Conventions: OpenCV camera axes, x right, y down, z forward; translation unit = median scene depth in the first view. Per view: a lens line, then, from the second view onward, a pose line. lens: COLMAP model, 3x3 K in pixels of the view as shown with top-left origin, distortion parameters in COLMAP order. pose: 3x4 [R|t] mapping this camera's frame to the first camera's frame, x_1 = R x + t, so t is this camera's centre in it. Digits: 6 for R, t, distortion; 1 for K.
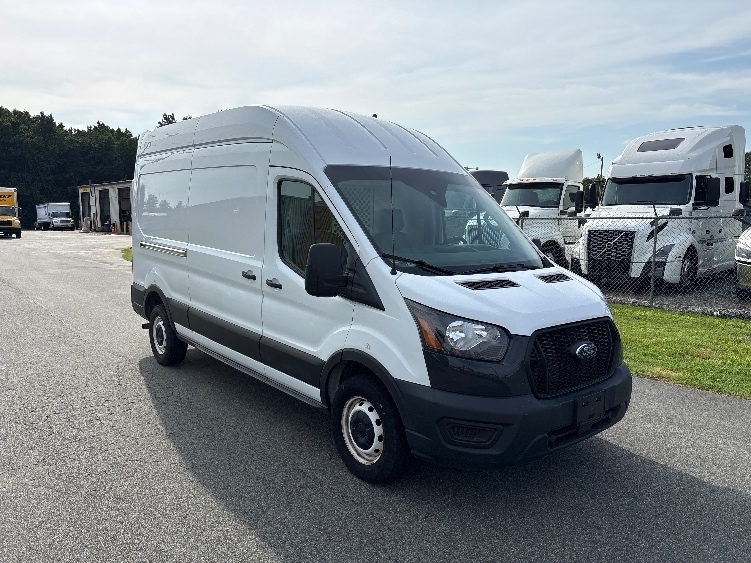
lens RADIAL K [[583.1, 0, 374.2], [0, 583.1, 284.9], [0, 0, 1]] dist [0.012476, -0.007497]
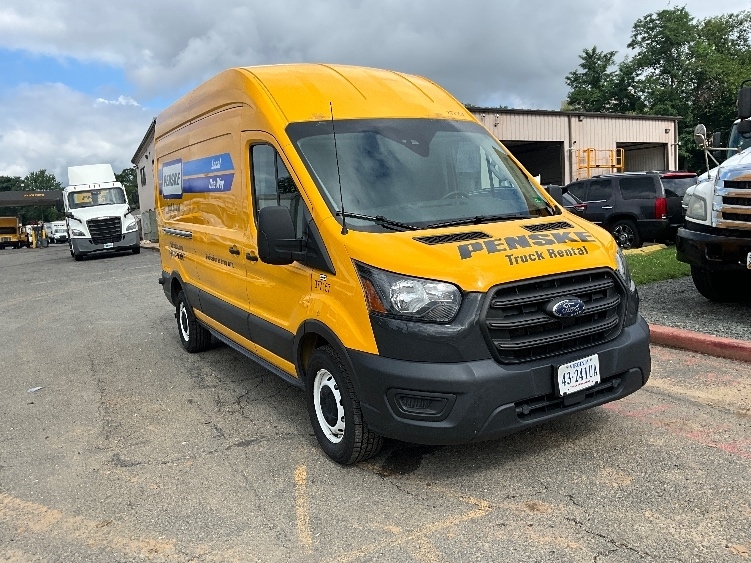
lens RADIAL K [[624.5, 0, 362.2], [0, 624.5, 293.1], [0, 0, 1]] dist [0.074291, -0.009602]
pose [[0.979423, -0.055193, -0.194127, 0.229736], [0.062514, 0.997538, 0.031788, 0.041315], [0.191894, -0.043269, 0.980461, 0.044180]]
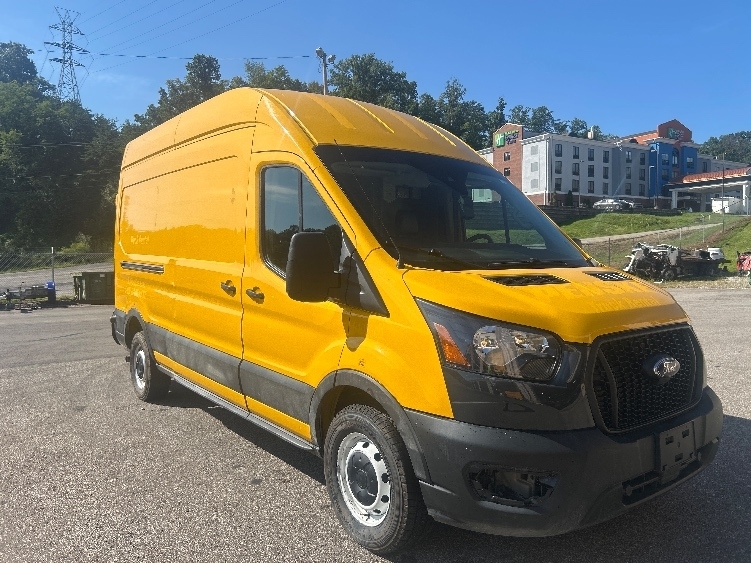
lens RADIAL K [[583.1, 0, 370.7], [0, 583.1, 279.1], [0, 0, 1]] dist [0.012476, -0.007497]
pose [[0.999230, -0.018123, -0.034813, 0.019604], [0.015374, 0.996860, -0.077673, 0.050367], [0.036111, 0.077078, 0.996371, 0.229467]]
